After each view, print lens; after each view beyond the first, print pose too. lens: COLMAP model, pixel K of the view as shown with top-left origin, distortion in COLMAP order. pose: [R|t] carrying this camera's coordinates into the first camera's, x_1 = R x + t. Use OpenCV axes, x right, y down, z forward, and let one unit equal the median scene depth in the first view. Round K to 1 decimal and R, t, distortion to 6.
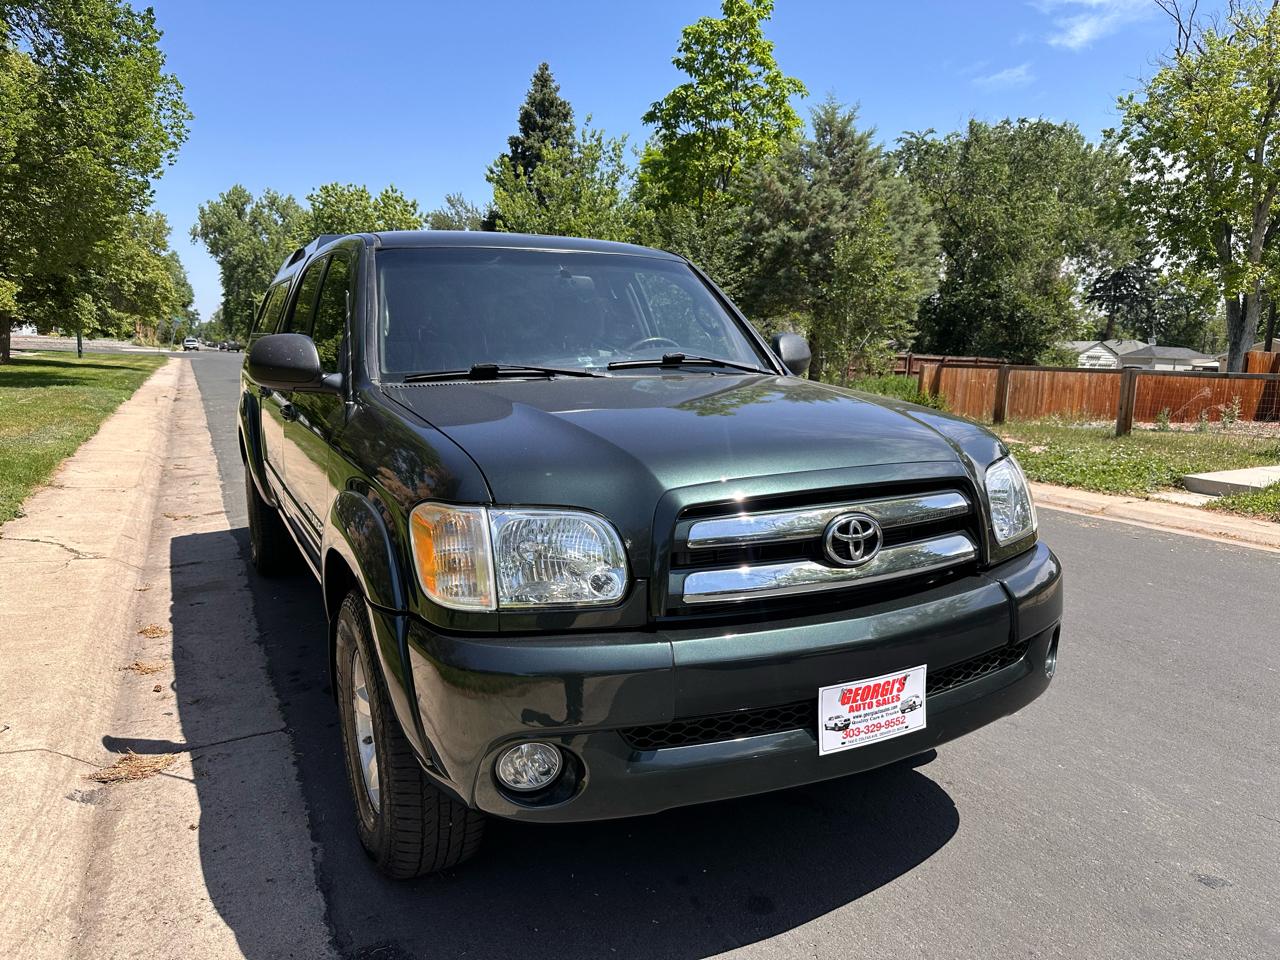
lens RADIAL K [[884.8, 0, 643.9], [0, 884.8, 504.6], [0, 0, 1]] dist [-0.005737, -0.003912]
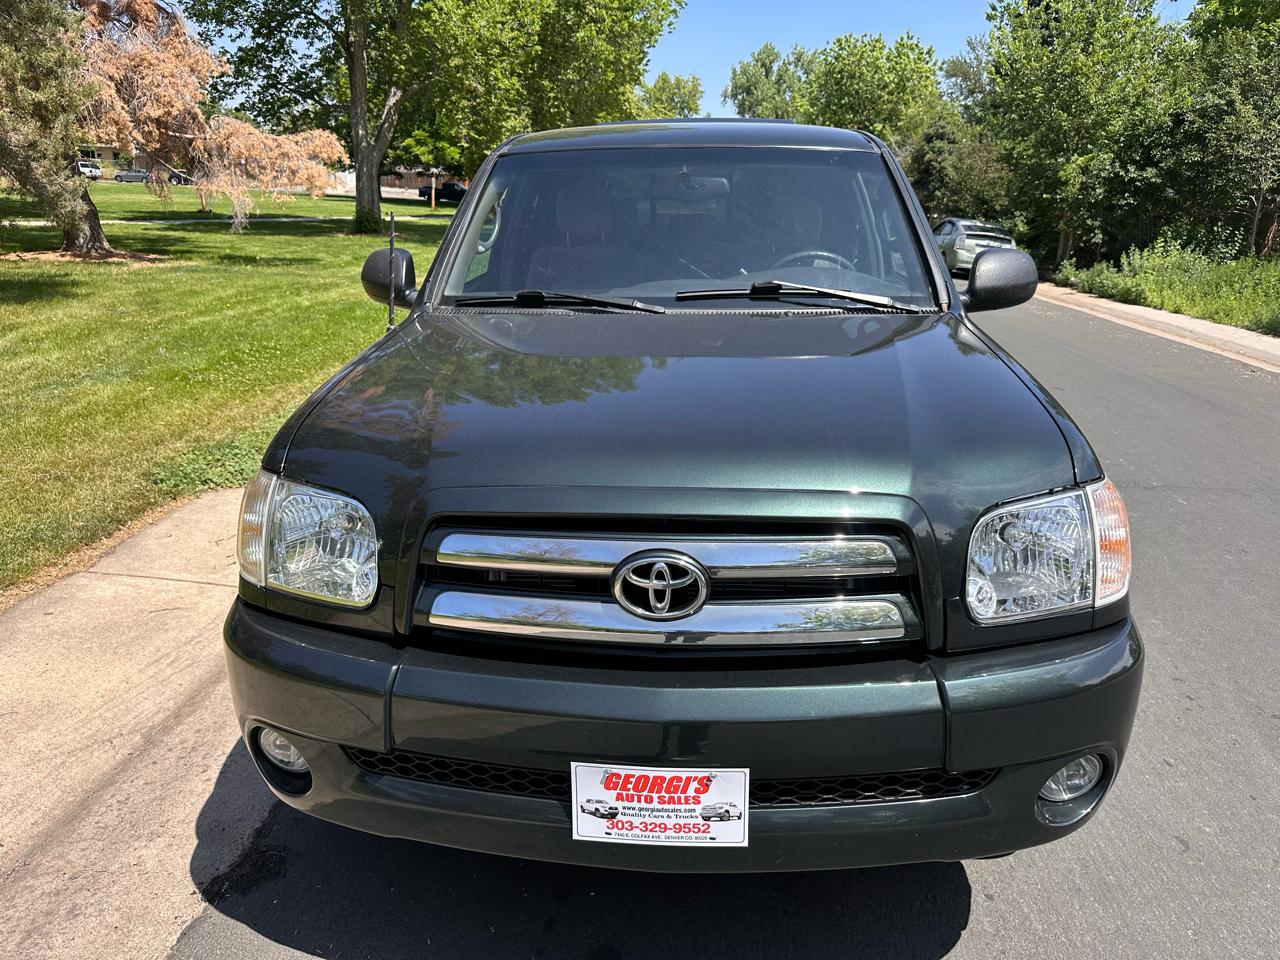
lens RADIAL K [[884.8, 0, 643.9], [0, 884.8, 504.6], [0, 0, 1]] dist [-0.005737, -0.003912]
pose [[0.861842, 0.164141, -0.479881, 0.571704], [-0.092533, 0.981189, 0.169426, -0.153743], [0.498664, -0.101613, 0.860819, 0.353830]]
